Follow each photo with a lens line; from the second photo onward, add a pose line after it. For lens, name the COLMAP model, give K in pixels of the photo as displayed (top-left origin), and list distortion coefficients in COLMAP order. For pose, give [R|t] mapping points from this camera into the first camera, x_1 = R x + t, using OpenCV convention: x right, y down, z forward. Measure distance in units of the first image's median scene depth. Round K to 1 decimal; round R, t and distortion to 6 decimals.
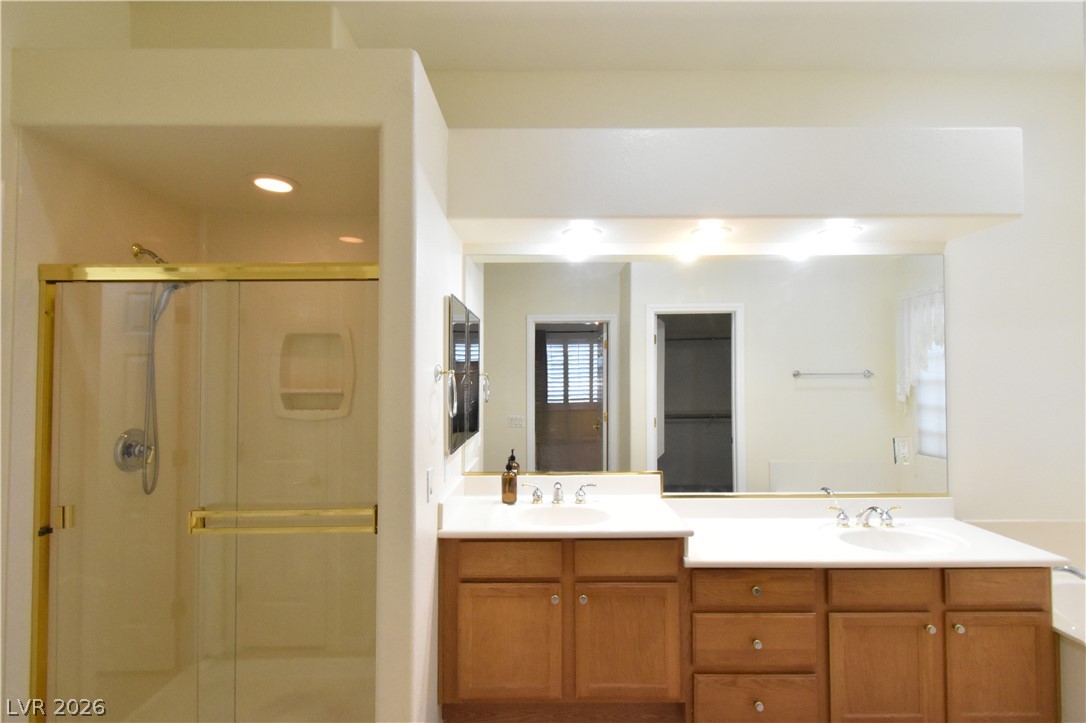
lens RADIAL K [[486.0, 0, 539.4], [0, 486.0, 361.4], [0, 0, 1]] dist [-0.000556, -0.000796]
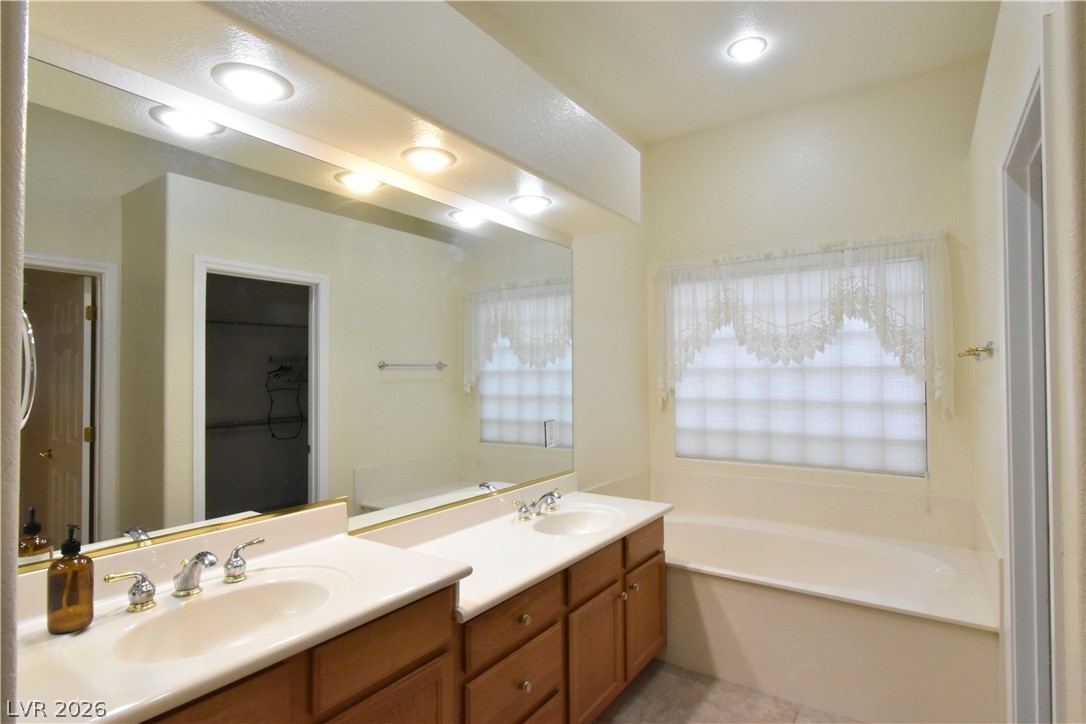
lens RADIAL K [[553.5, 0, 543.0], [0, 553.5, 362.0], [0, 0, 1]] dist [-0.004424, -0.001491]
pose [[0.578602, 0.016934, 0.815434, -0.219557], [-0.017671, 0.999810, -0.008224, 0.046056], [-0.815418, -0.009651, 0.578792, 0.360604]]
